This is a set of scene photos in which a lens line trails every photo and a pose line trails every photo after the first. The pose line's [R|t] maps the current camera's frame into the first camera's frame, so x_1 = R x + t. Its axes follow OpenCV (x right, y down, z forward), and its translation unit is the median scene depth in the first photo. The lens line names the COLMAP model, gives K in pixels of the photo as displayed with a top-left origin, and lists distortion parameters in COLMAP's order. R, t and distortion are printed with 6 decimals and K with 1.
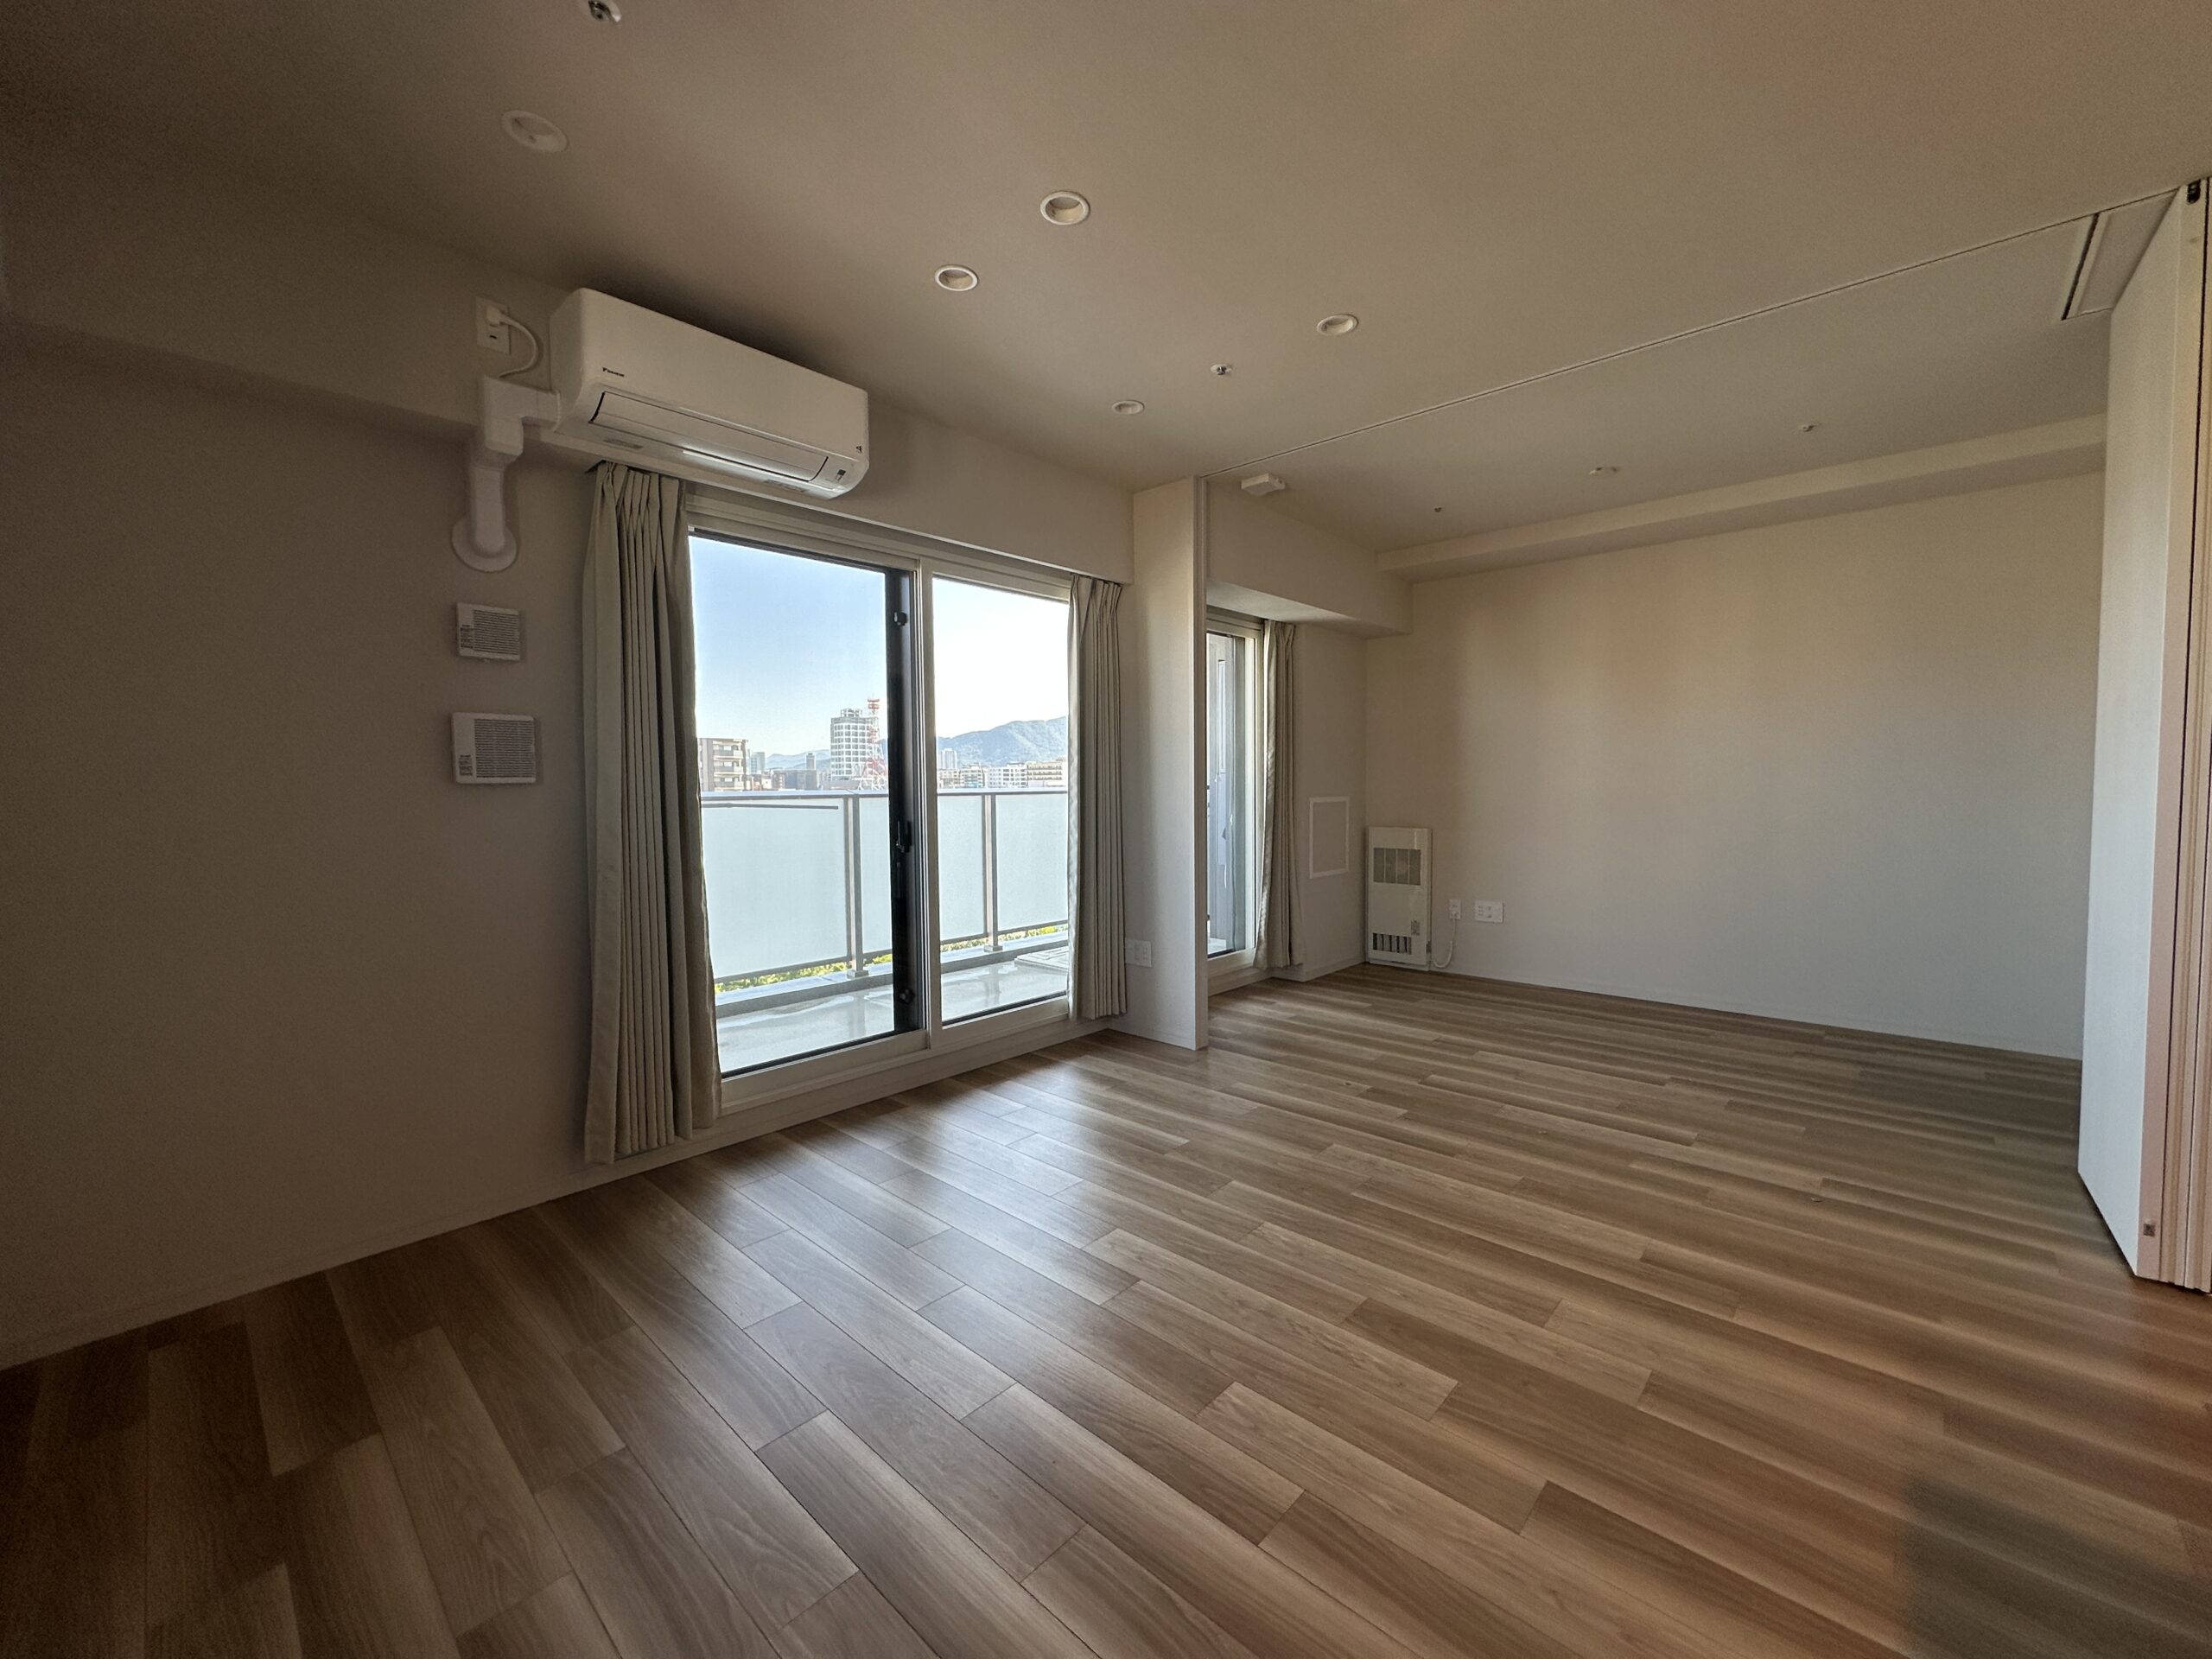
lens RADIAL K [[872.5, 0, 1099.1], [0, 872.5, 824.6], [0, 0, 1]] dist [-0.001768, -0.000296]
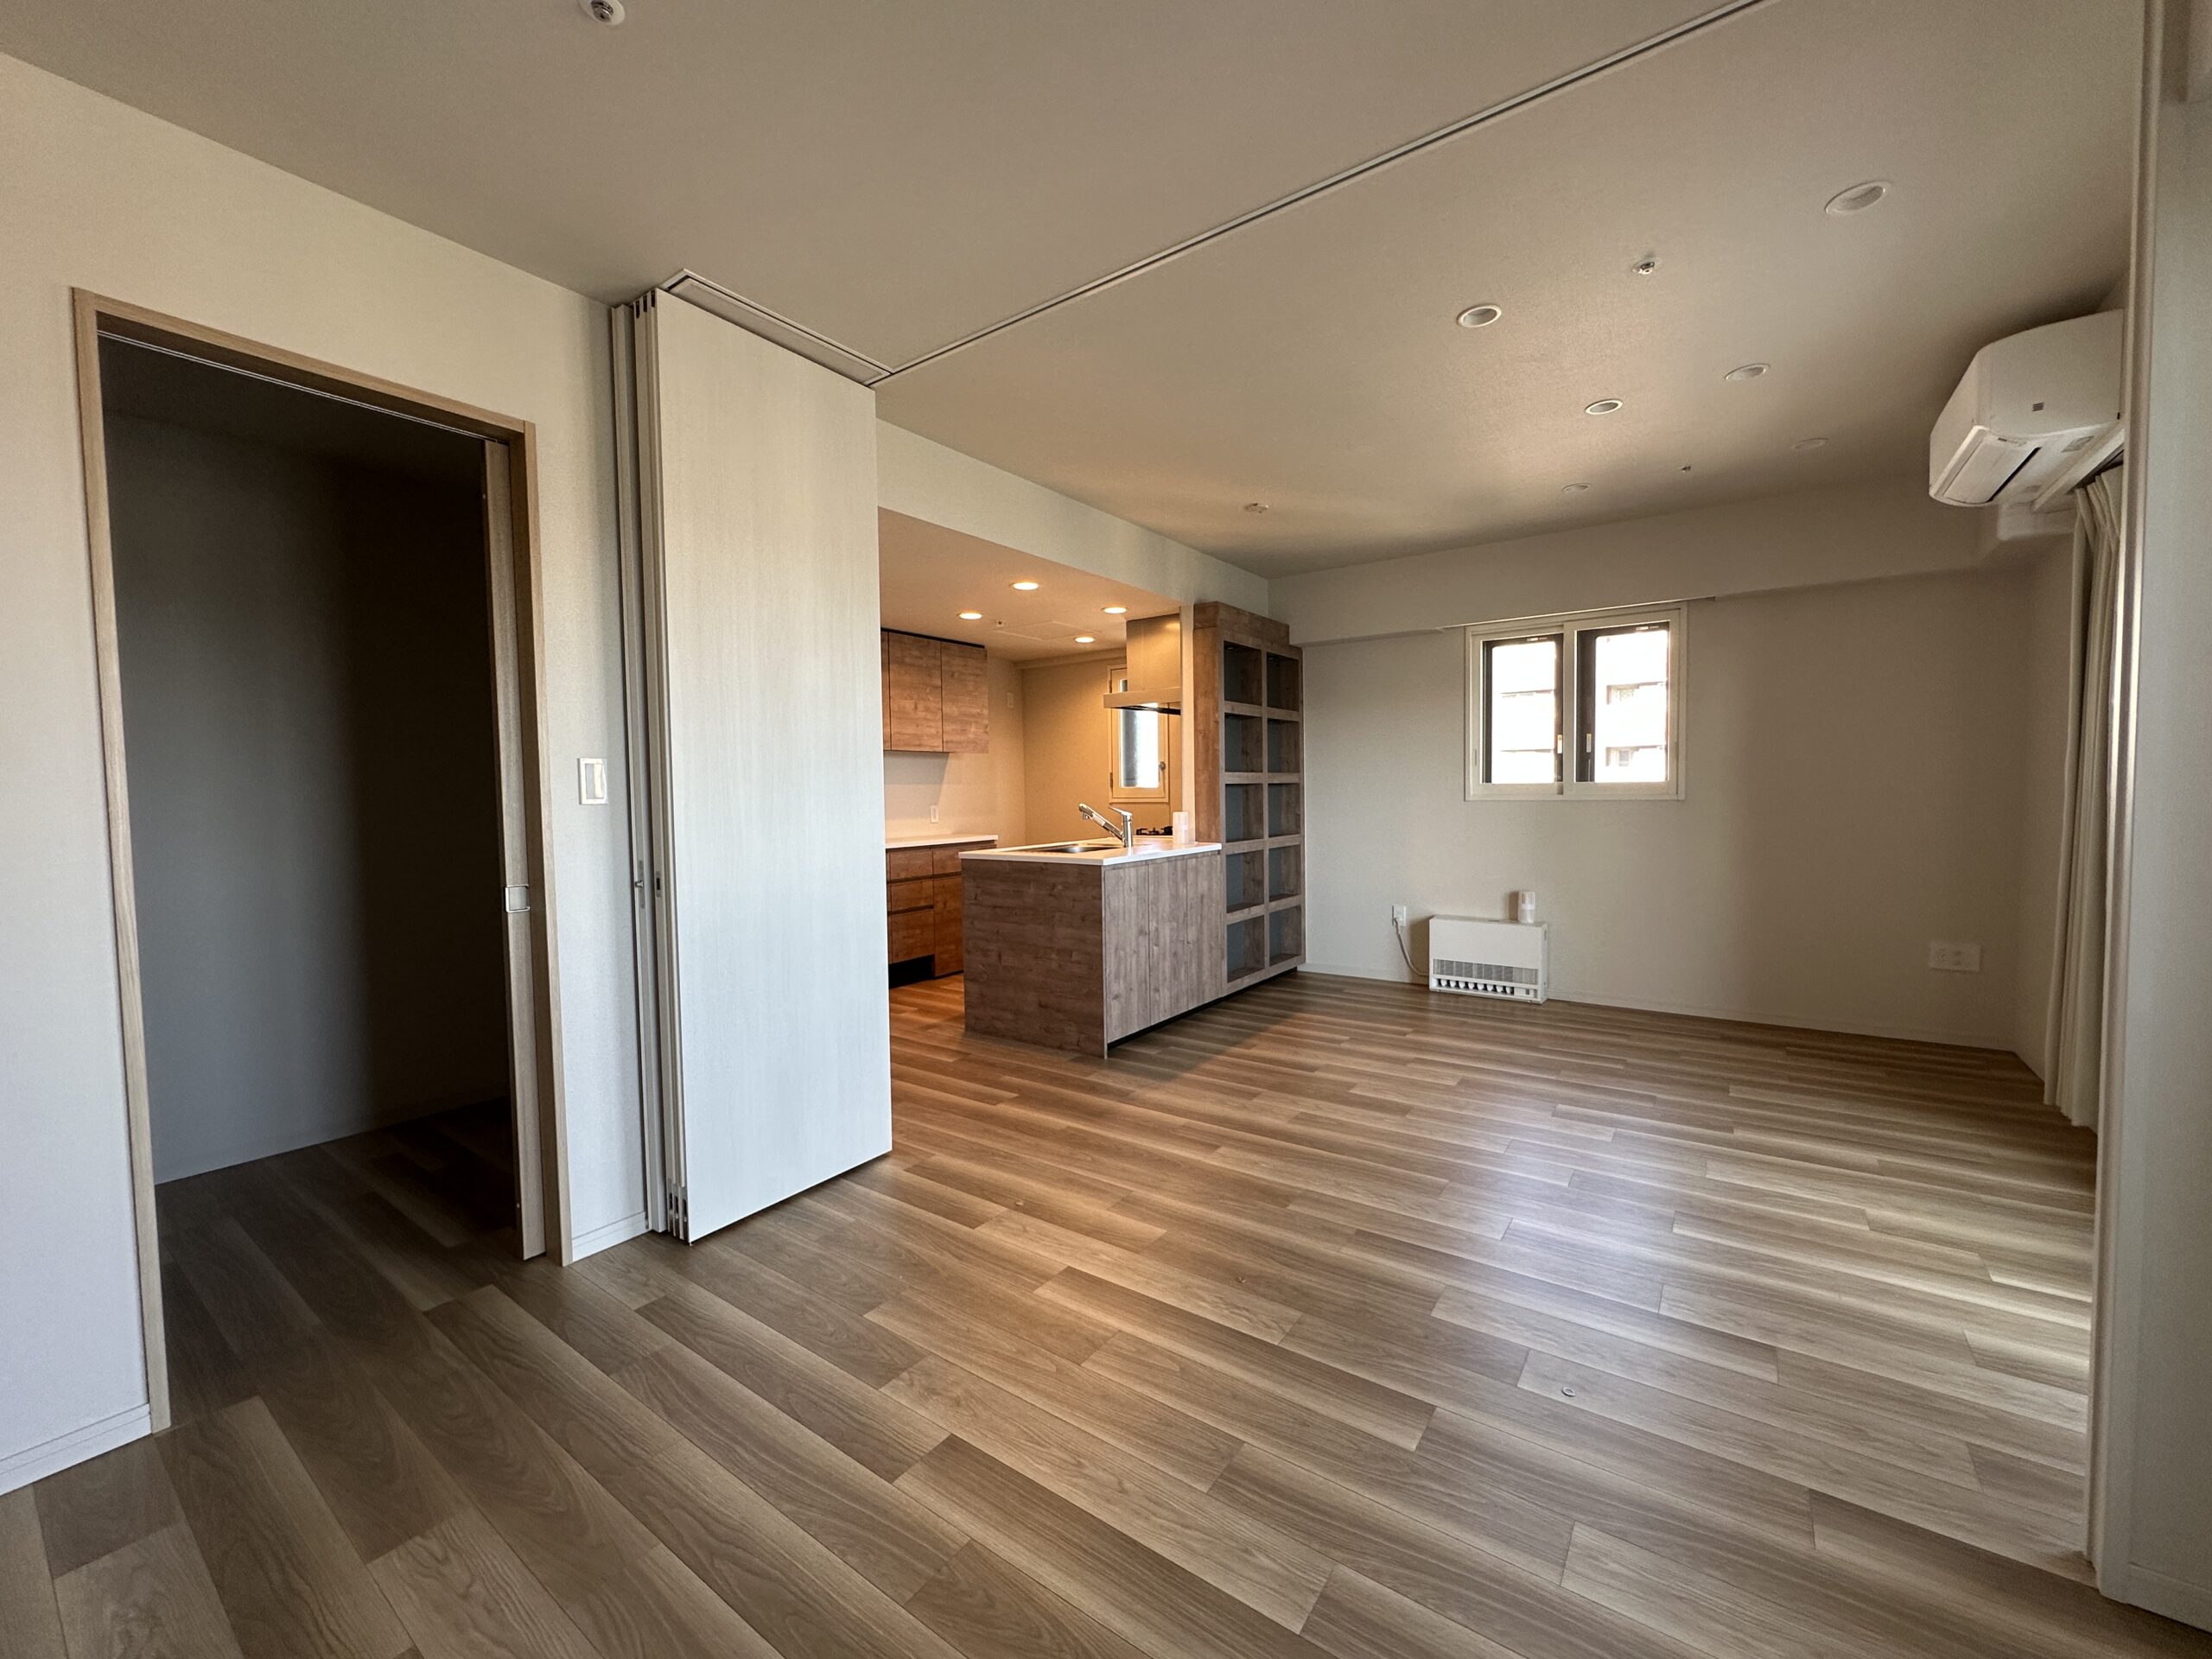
lens RADIAL K [[872.5, 0, 1110.5], [0, 872.5, 829.2], [0, 0, 1]] dist [-0.001768, -0.000296]
pose [[-0.991118, 0.031121, -0.129291, 0.931327], [0.018975, 0.995379, 0.094135, -0.120497], [0.131623, 0.090845, -0.987128, 2.222435]]
